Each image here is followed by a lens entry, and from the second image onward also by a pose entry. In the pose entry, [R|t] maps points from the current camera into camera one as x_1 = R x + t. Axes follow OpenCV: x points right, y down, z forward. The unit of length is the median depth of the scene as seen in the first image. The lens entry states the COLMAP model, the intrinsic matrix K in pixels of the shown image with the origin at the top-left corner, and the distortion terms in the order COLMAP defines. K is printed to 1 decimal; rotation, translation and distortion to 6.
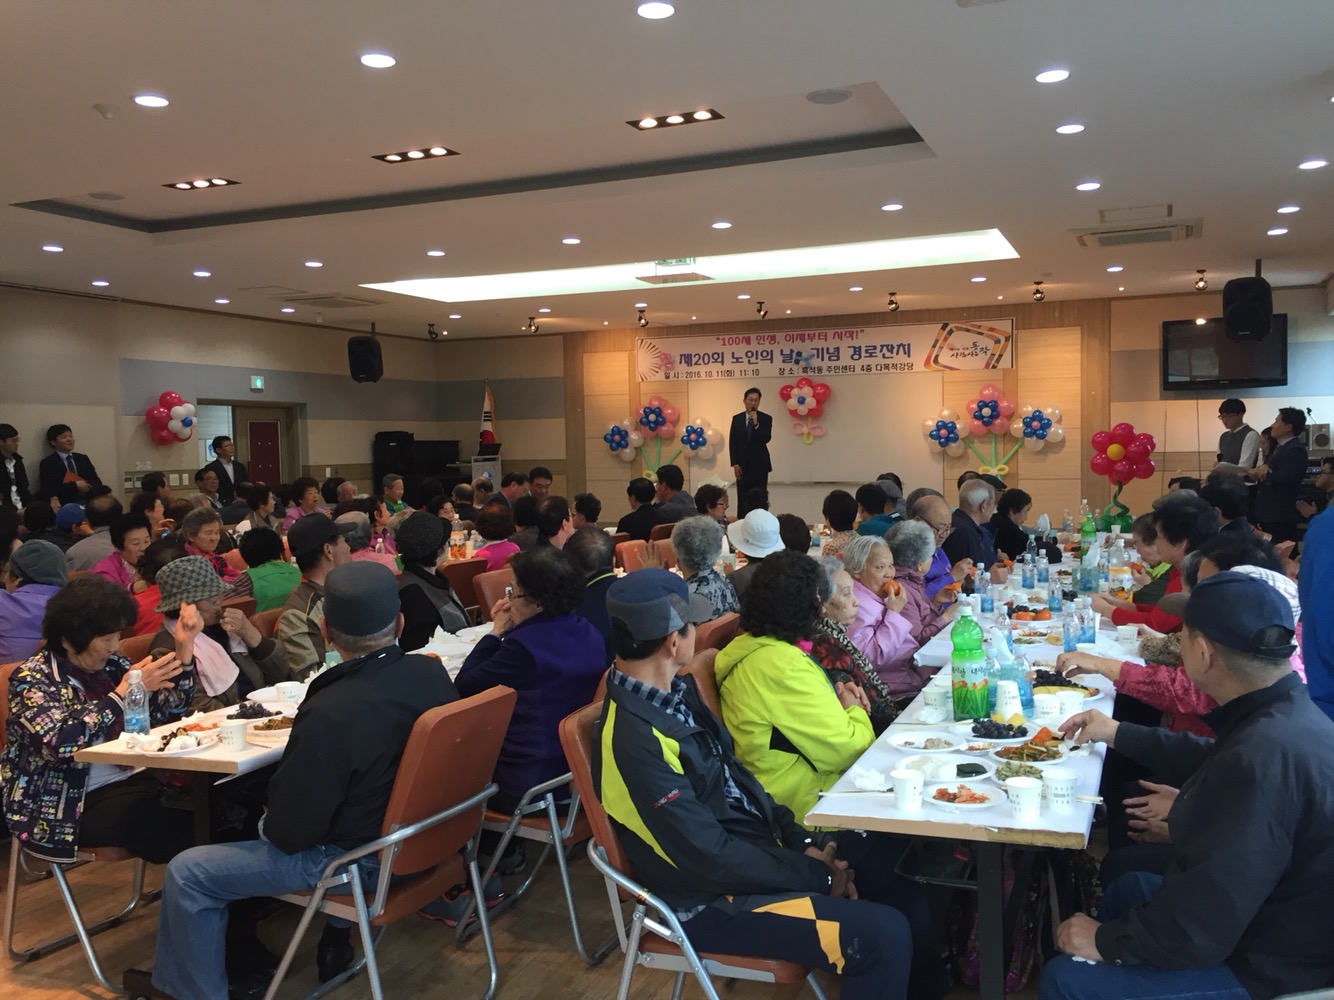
lens RADIAL K [[1127.9, 0, 662.5], [0, 1127.9, 494.9], [0, 0, 1]] dist [0.050939, -0.025272]
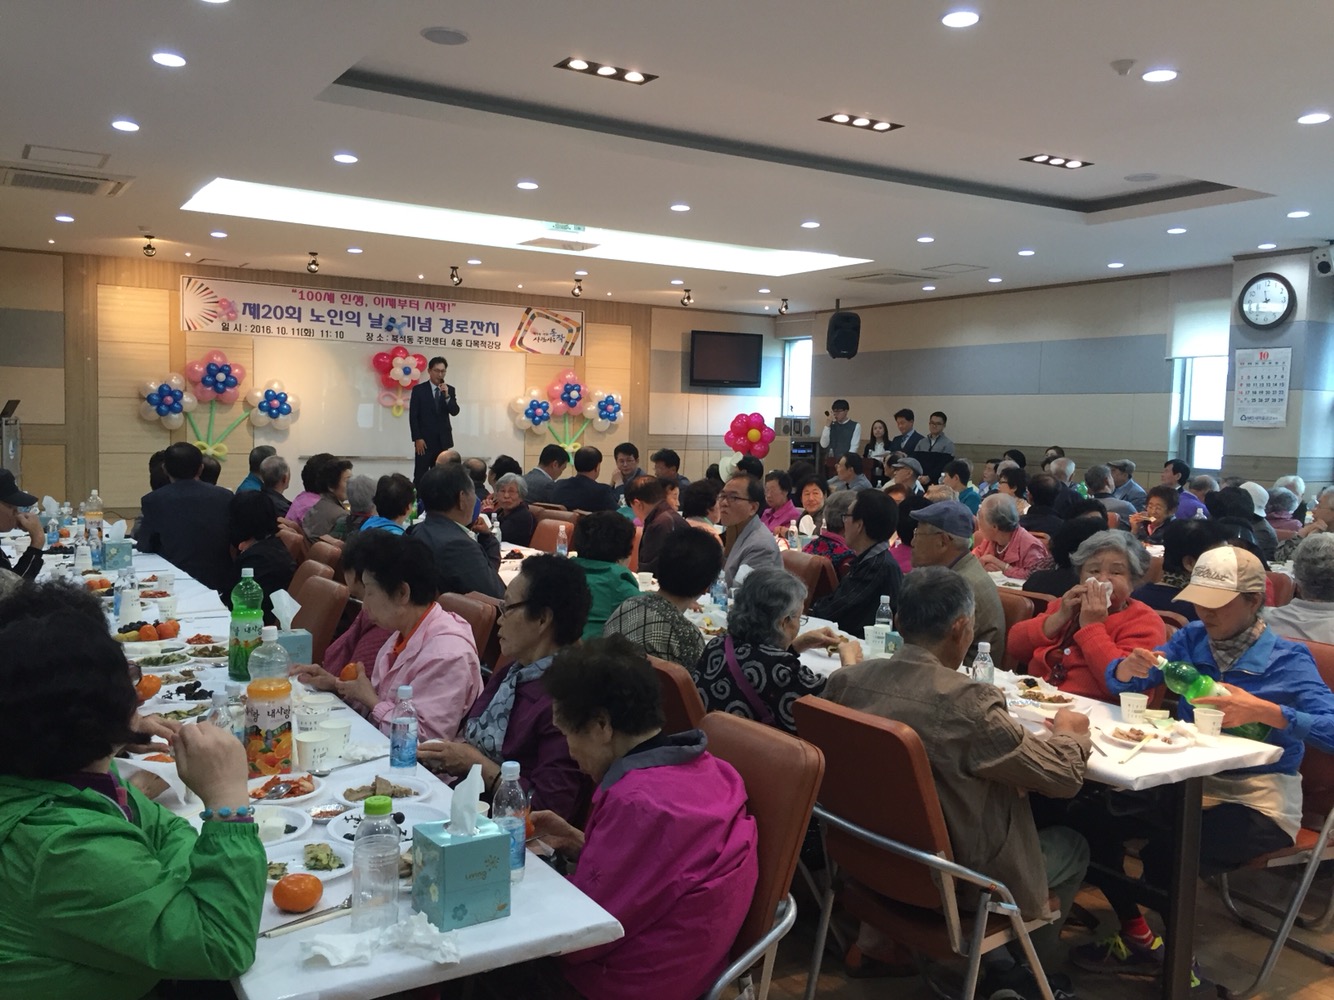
lens RADIAL K [[1127.9, 0, 667.5], [0, 1127.9, 505.1], [0, 0, 1]] dist [0.050939, -0.025272]
pose [[0.568733, -0.032832, 0.821867, -0.536605], [0.002933, 0.999278, 0.037889, -0.006474], [-0.822517, -0.019138, 0.568419, 0.279290]]
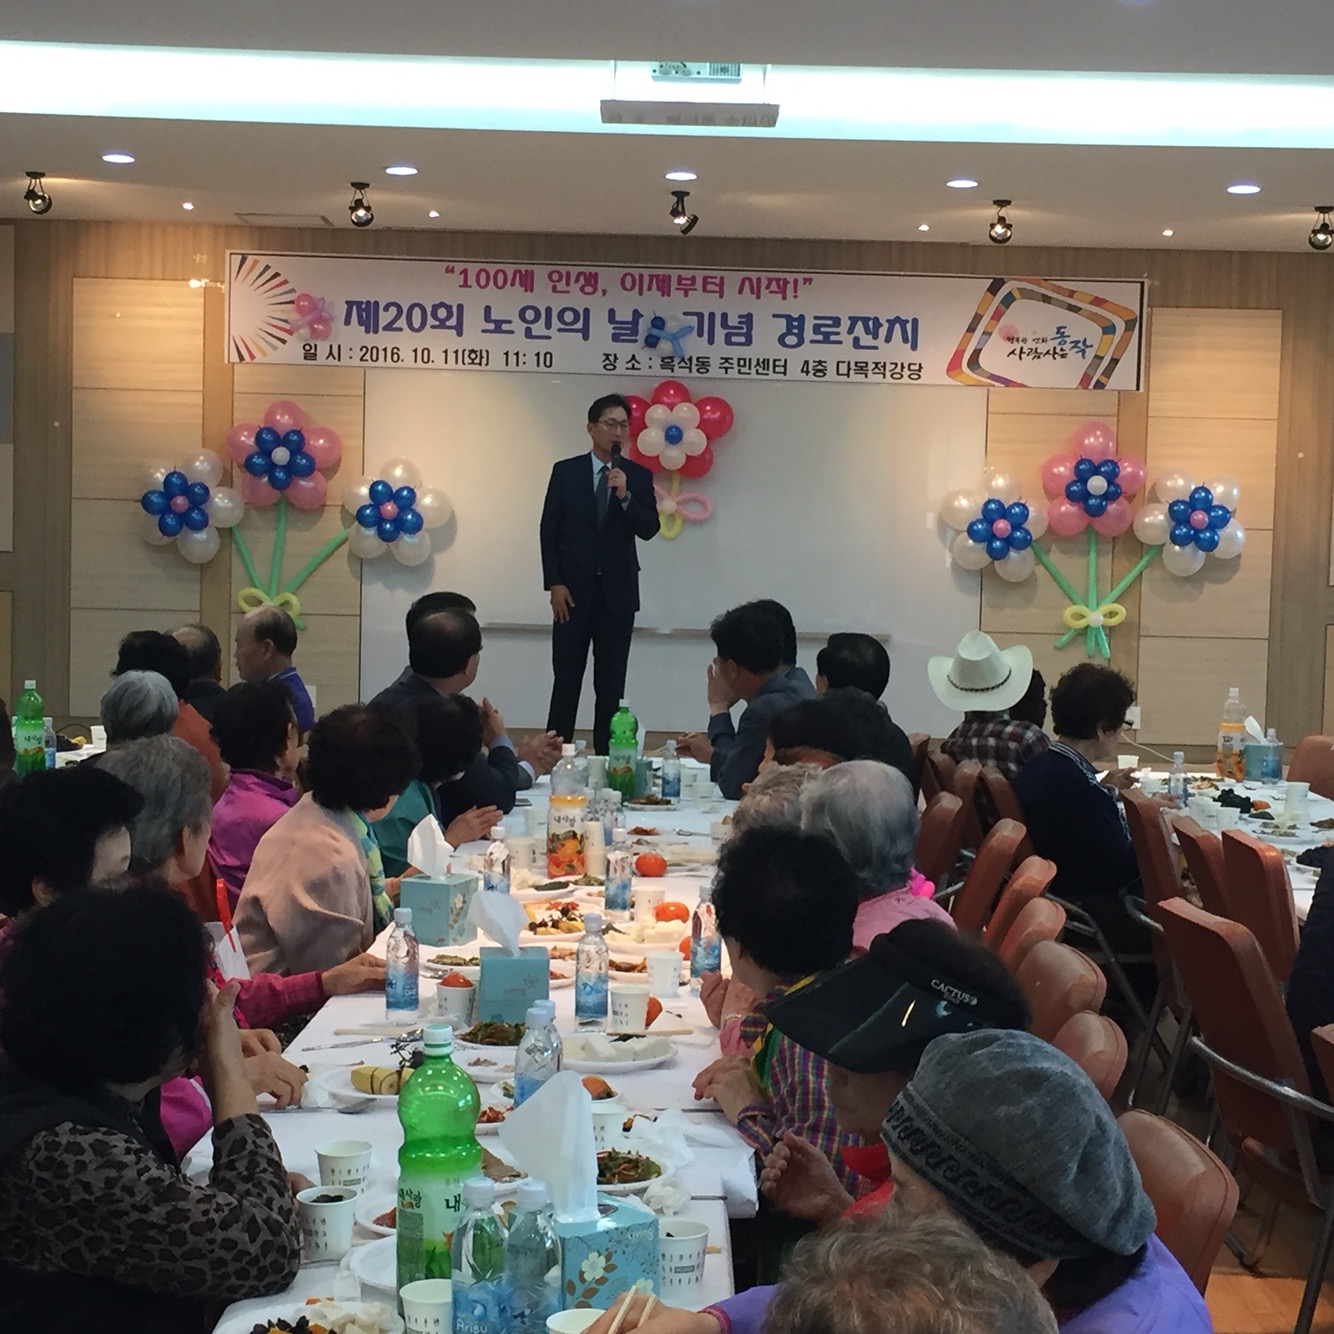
lens RADIAL K [[2410.3, 0, 662.7], [0, 2410.3, 660.4], [0, 0, 1]] dist [0.041204, 0.000000]
pose [[0.915024, 0.015630, 0.403096, -0.240105], [-0.022906, 0.999650, 0.013236, -0.011872], [-0.402748, -0.021345, 0.915062, 0.181776]]
